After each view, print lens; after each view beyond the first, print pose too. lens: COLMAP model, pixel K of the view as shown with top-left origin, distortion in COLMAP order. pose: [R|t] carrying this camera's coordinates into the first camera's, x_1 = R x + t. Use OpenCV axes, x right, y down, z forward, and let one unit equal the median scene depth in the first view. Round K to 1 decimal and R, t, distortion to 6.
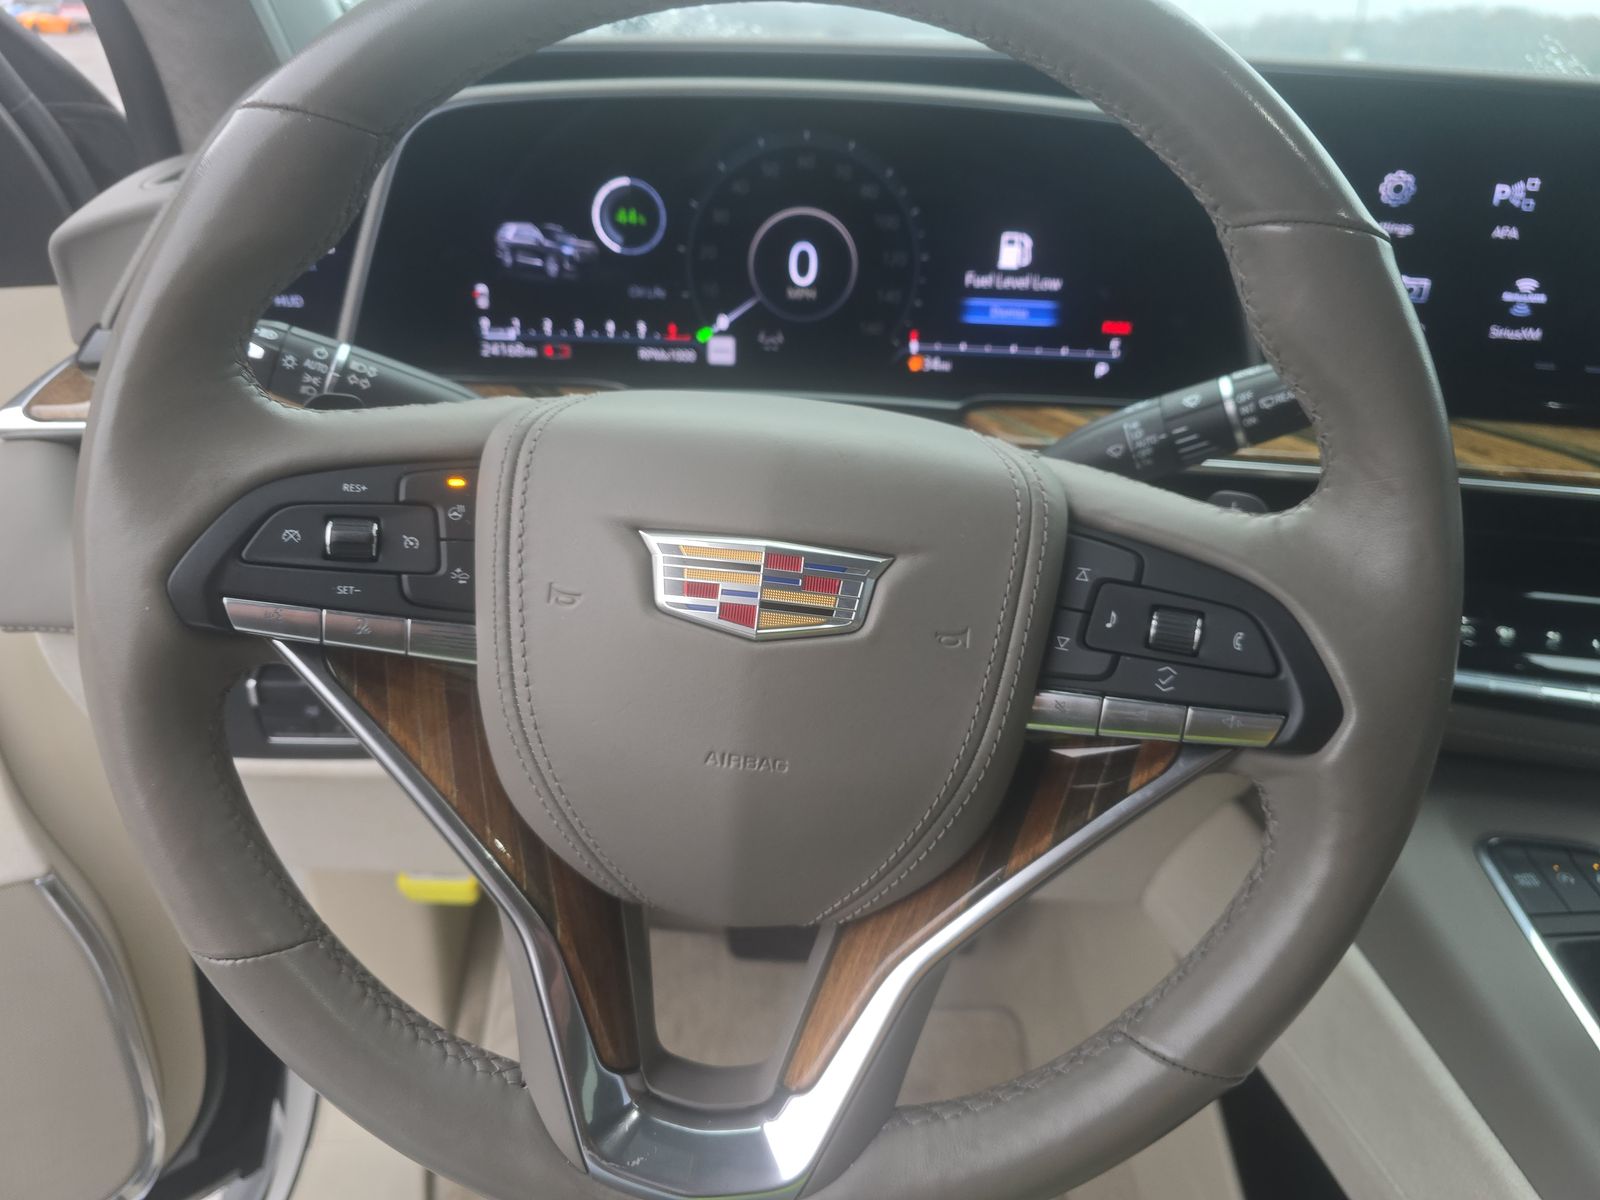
lens RADIAL K [[1092.3, 0, 800.0], [0, 1092.3, 600.0], [0, 0, 1]] dist [0.003720, -0.032398]
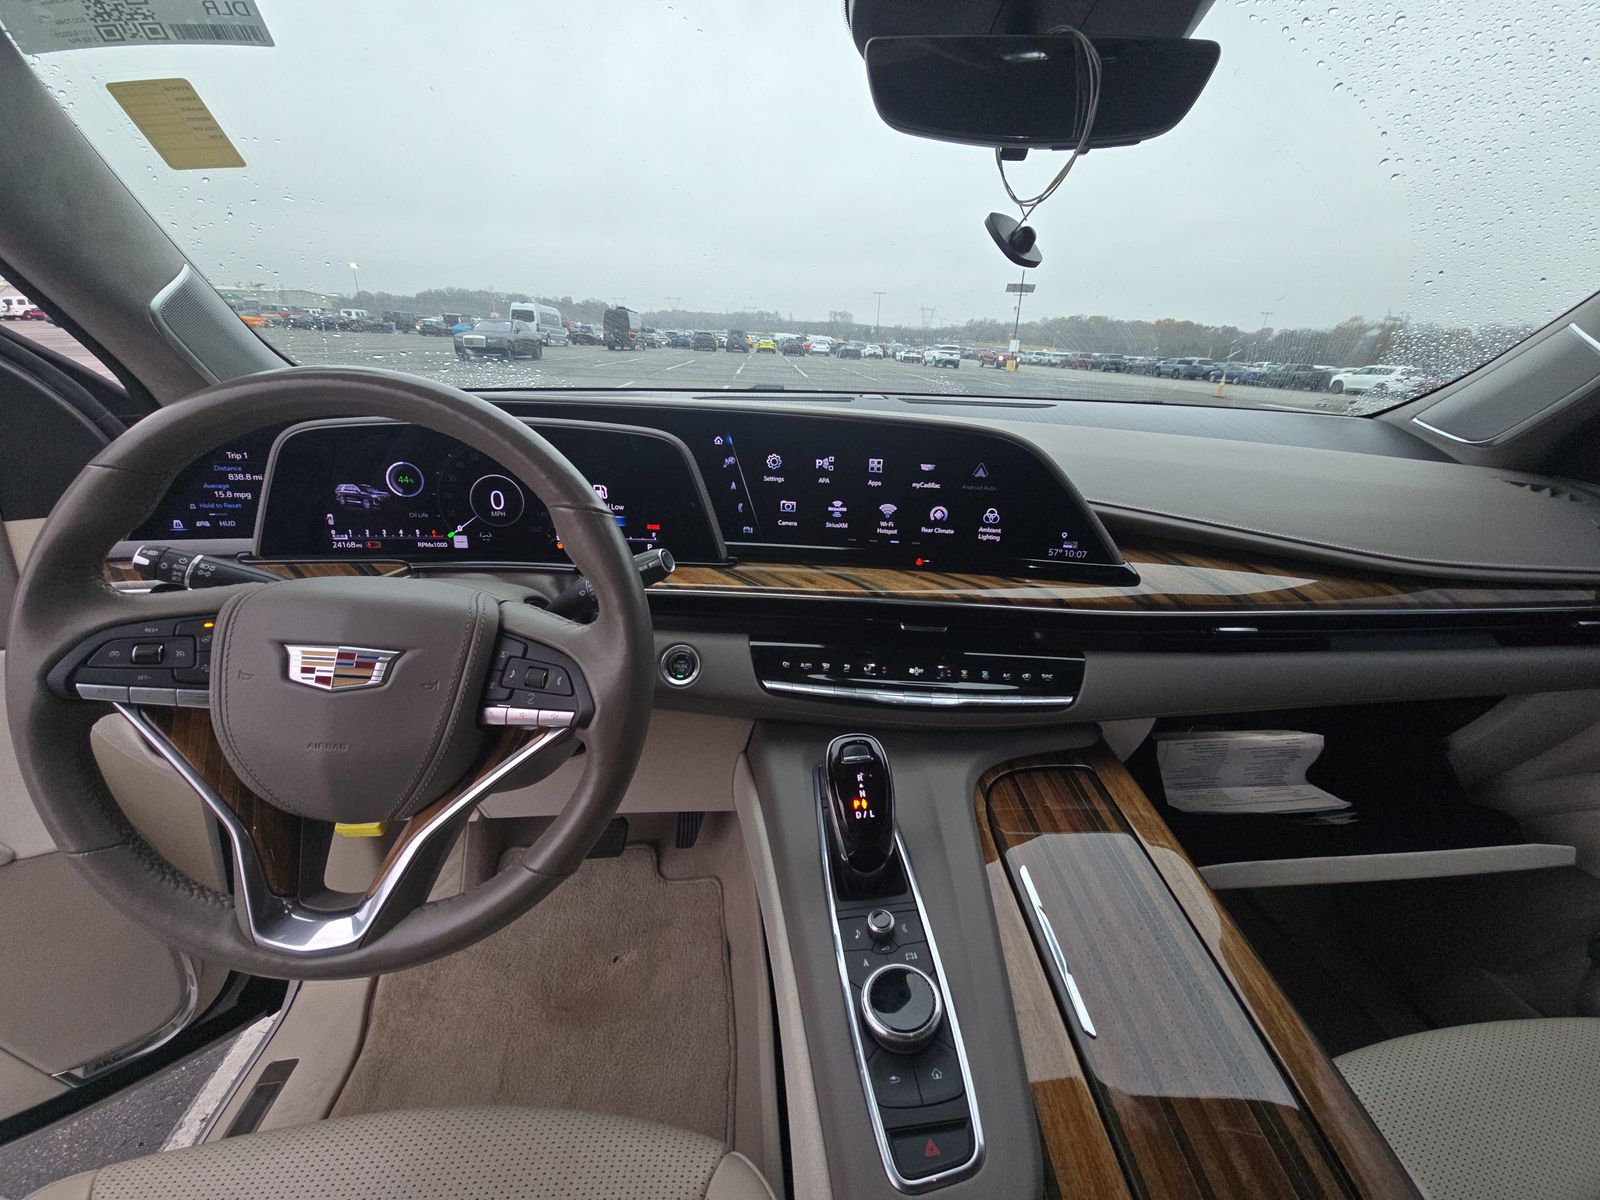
lens RADIAL K [[635.1, 0, 798.8], [0, 635.1, 593.2], [0, 0, 1]] dist [0.000860, -0.009833]
pose [[0.993005, -0.035582, 0.112587, 0.447864], [0.045408, 0.995264, -0.085953, -0.005420], [-0.108995, 0.090464, 0.989917, -0.239664]]
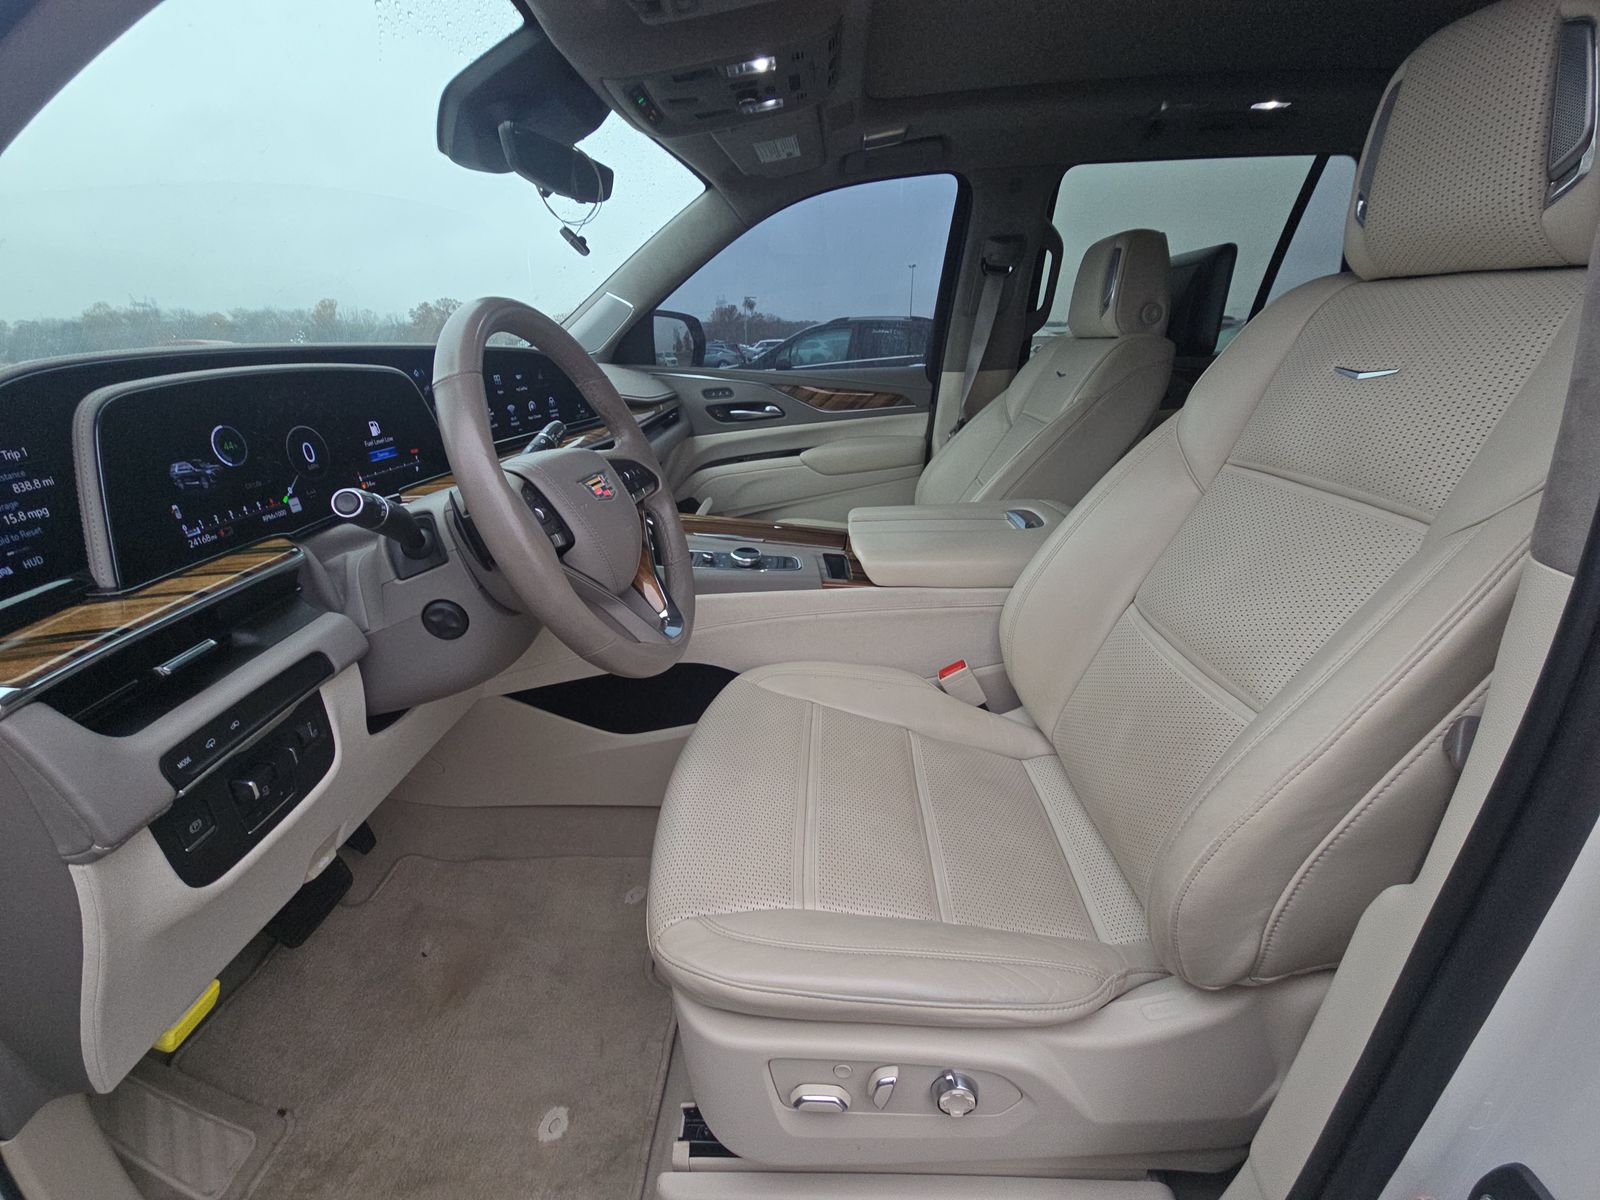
lens RADIAL K [[635.1, 0, 798.8], [0, 635.1, 593.2], [0, 0, 1]] dist [0.000860, -0.009833]
pose [[-0.000809, -0.396194, 0.918166, -1.229677], [0.478745, 0.805954, 0.348196, -0.076453], [-0.877954, 0.439849, 0.189024, 0.107901]]
